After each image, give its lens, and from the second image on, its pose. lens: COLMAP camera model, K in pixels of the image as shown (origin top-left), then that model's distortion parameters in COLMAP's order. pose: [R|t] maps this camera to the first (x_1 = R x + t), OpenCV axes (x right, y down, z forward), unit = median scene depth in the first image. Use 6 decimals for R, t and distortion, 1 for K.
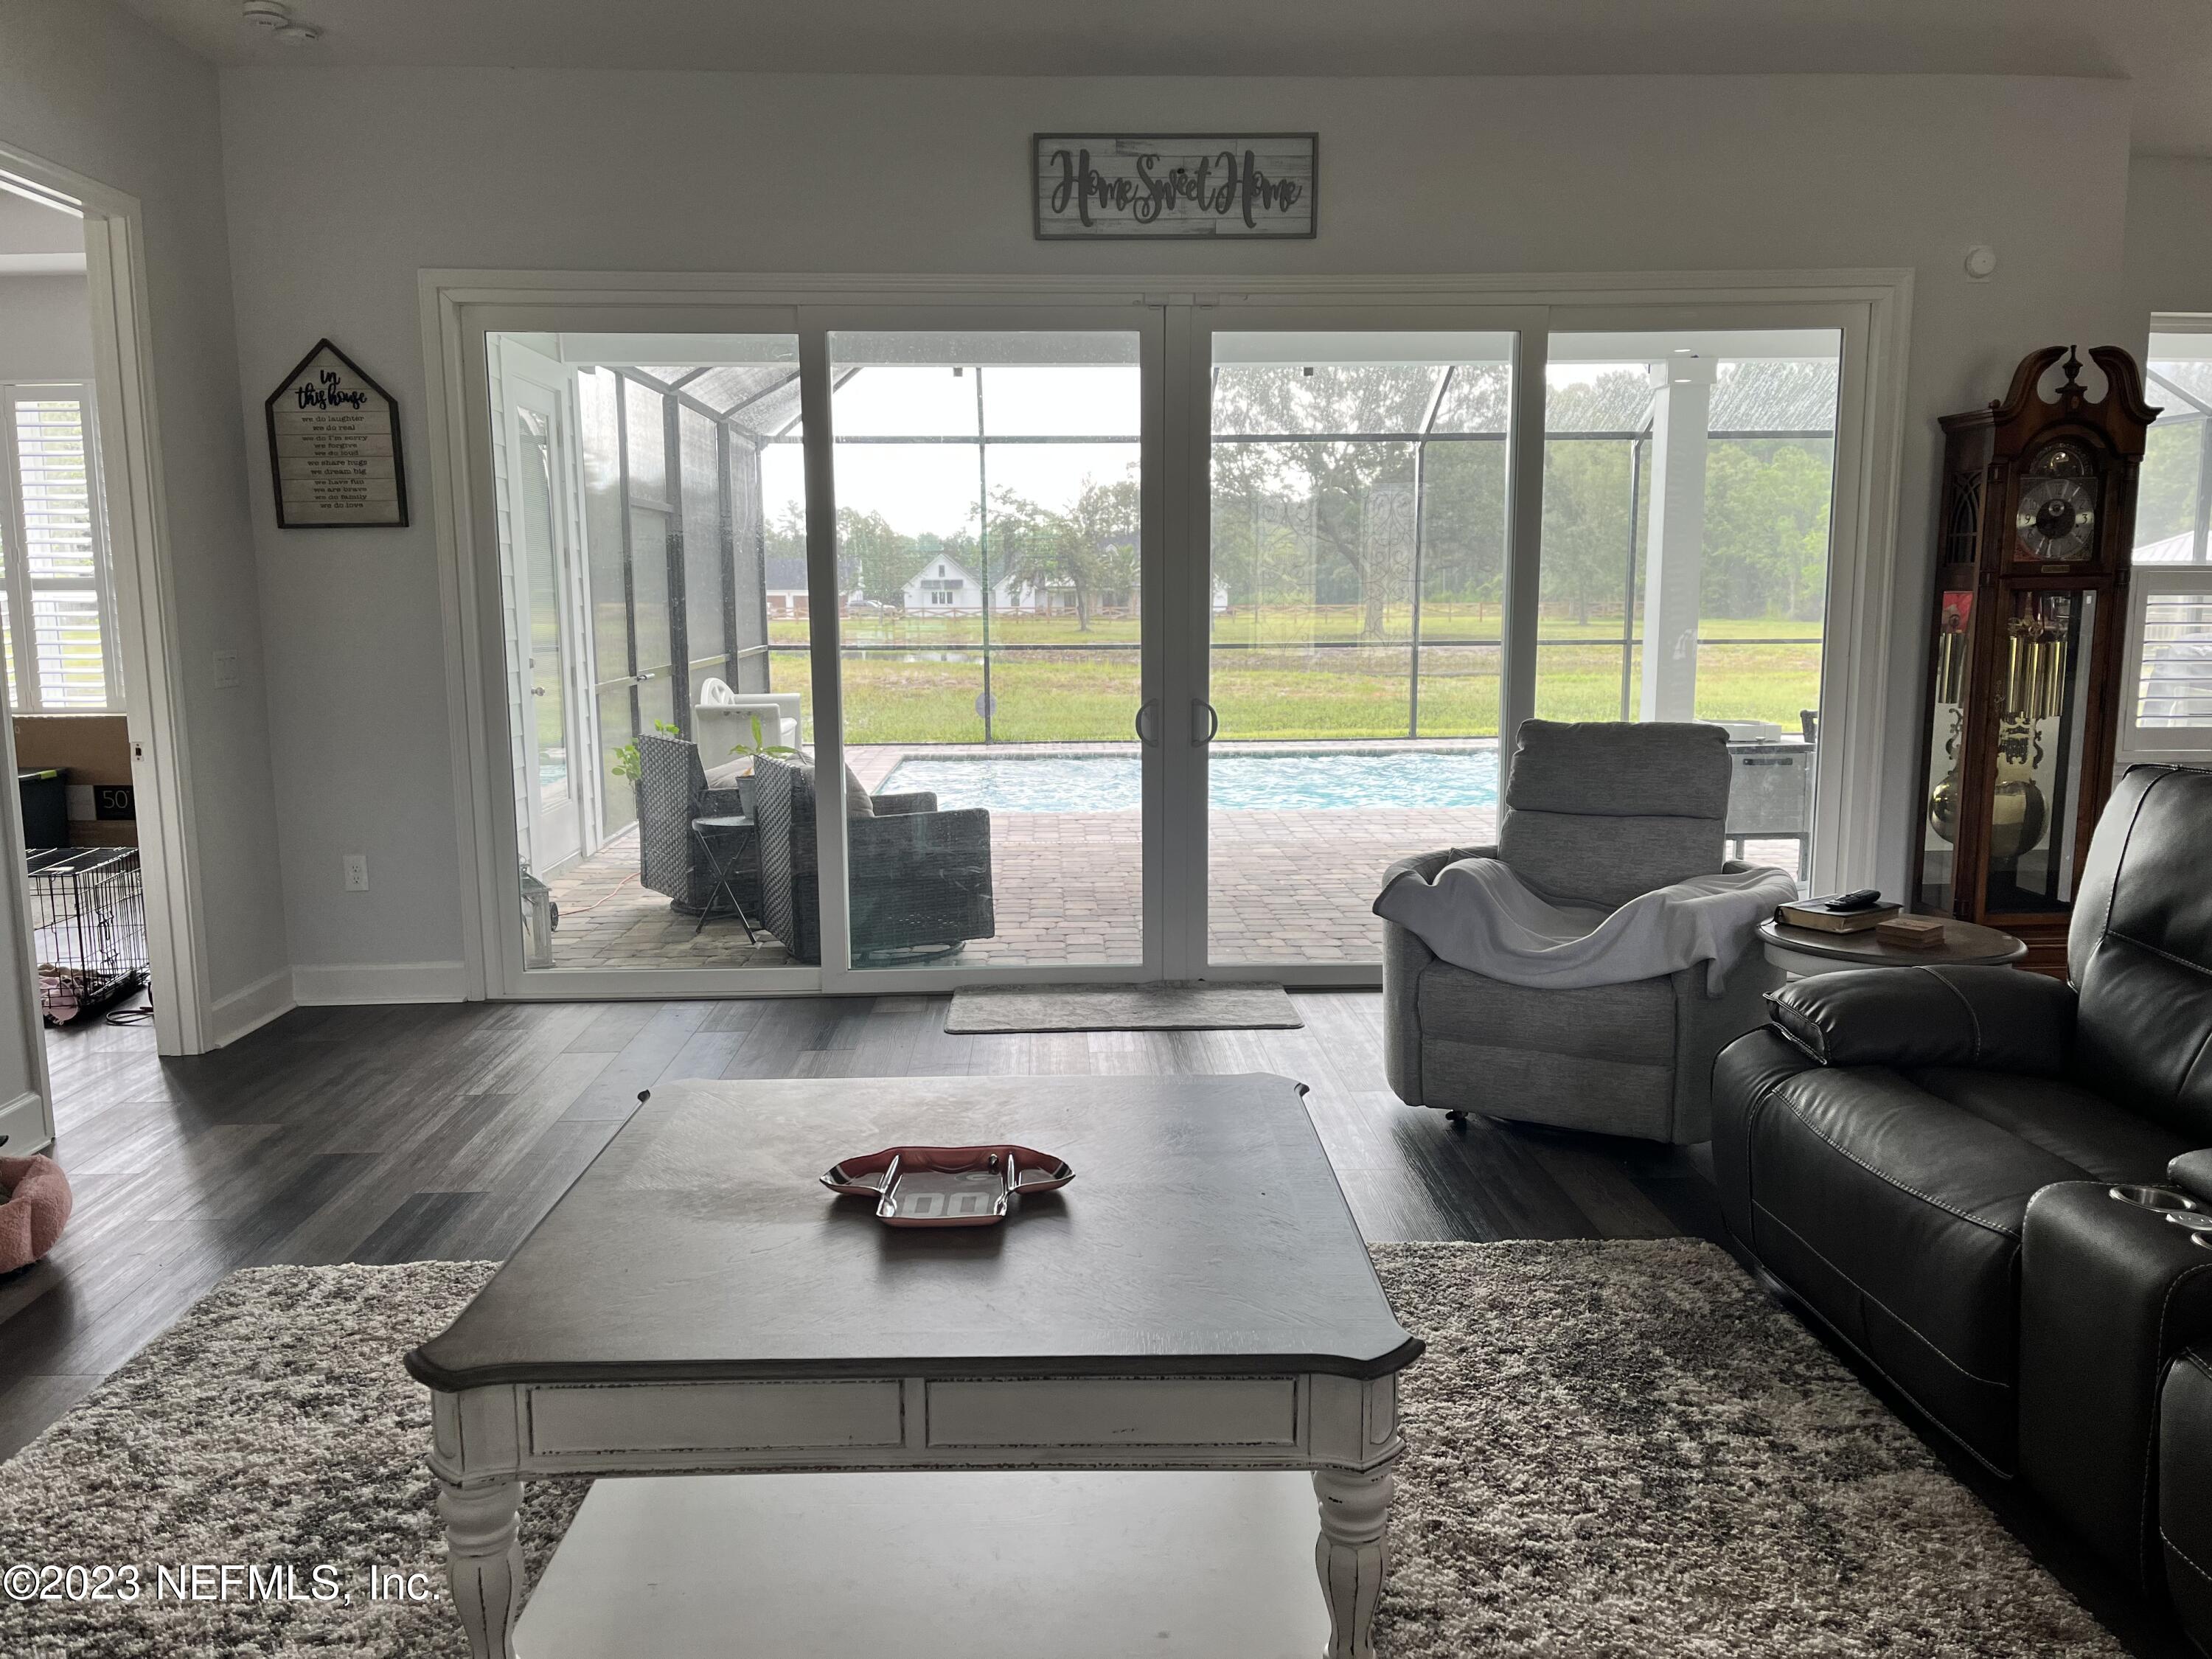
lens RADIAL K [[1687.9, 0, 1106.9], [0, 1687.9, 841.2], [0, 0, 1]] dist [0.081801, -0.100269]
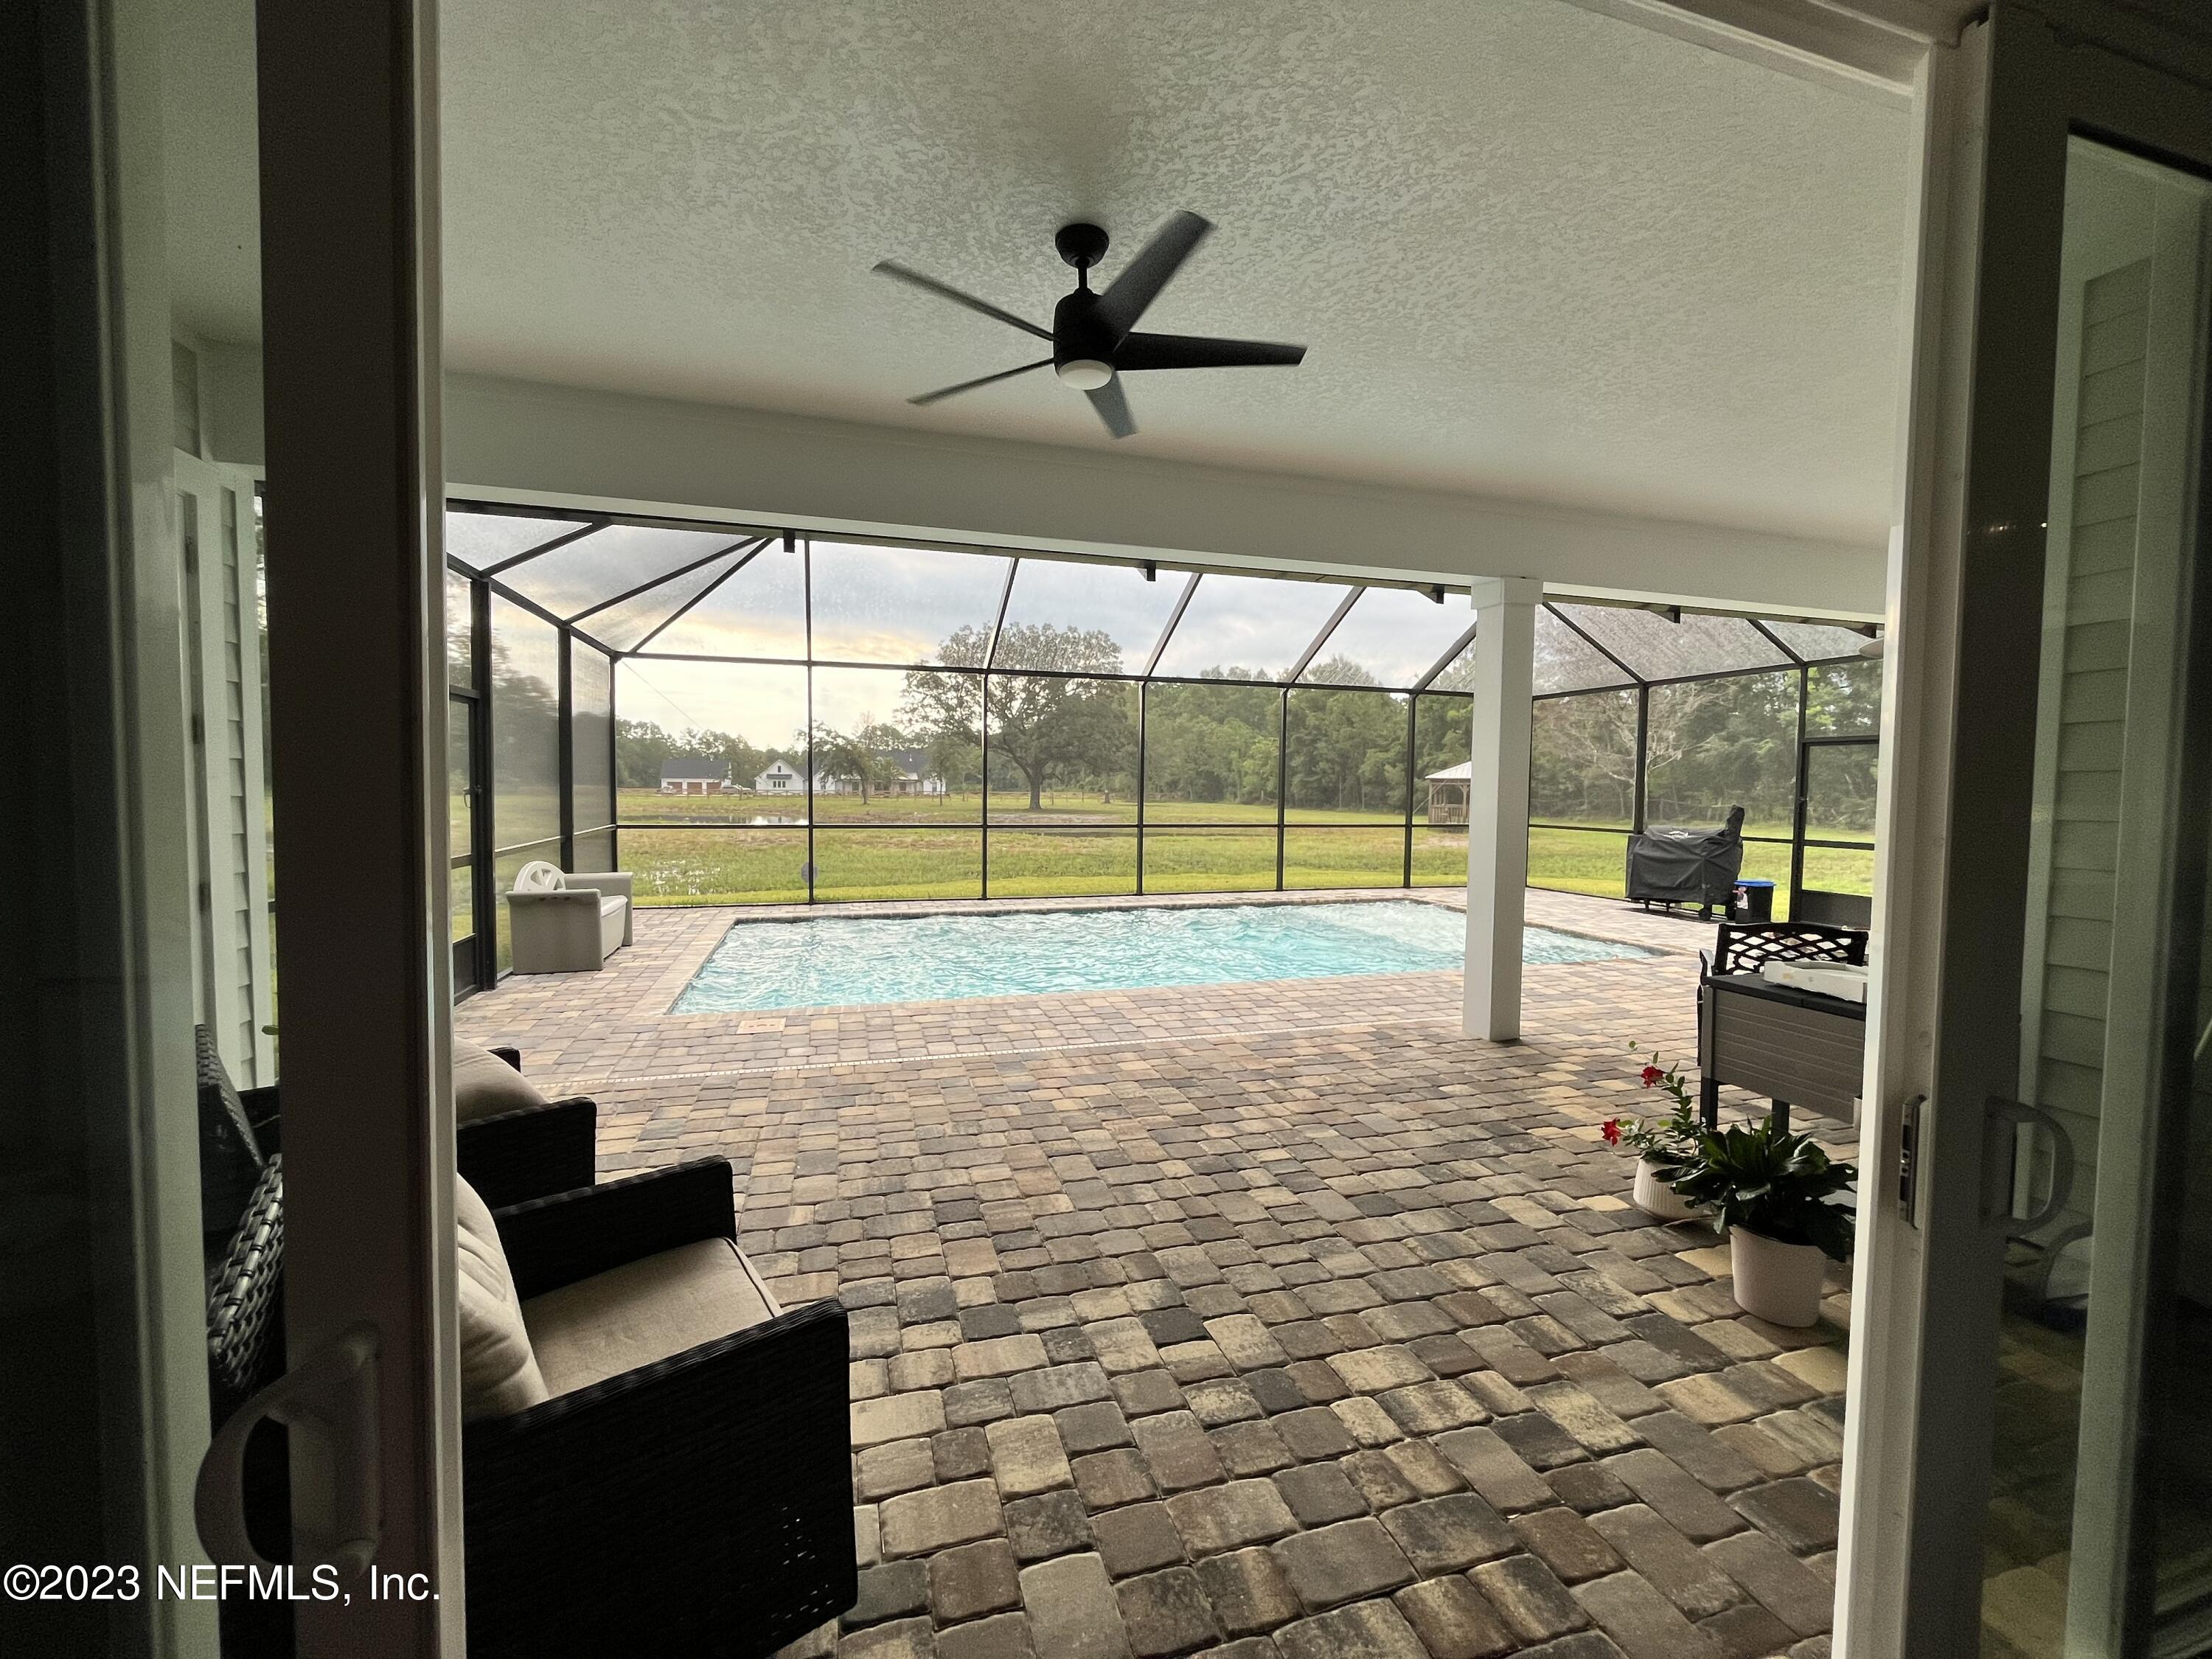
lens RADIAL K [[895.2, 0, 1095.4], [0, 895.2, 829.8], [0, 0, 1]] dist [-0.001647, -0.000225]
pose [[0.970716, 0.003934, 0.240196, -0.074555], [0.018967, 0.995489, -0.092958, -0.134948], [-0.239478, 0.094791, 0.966263, 0.900817]]
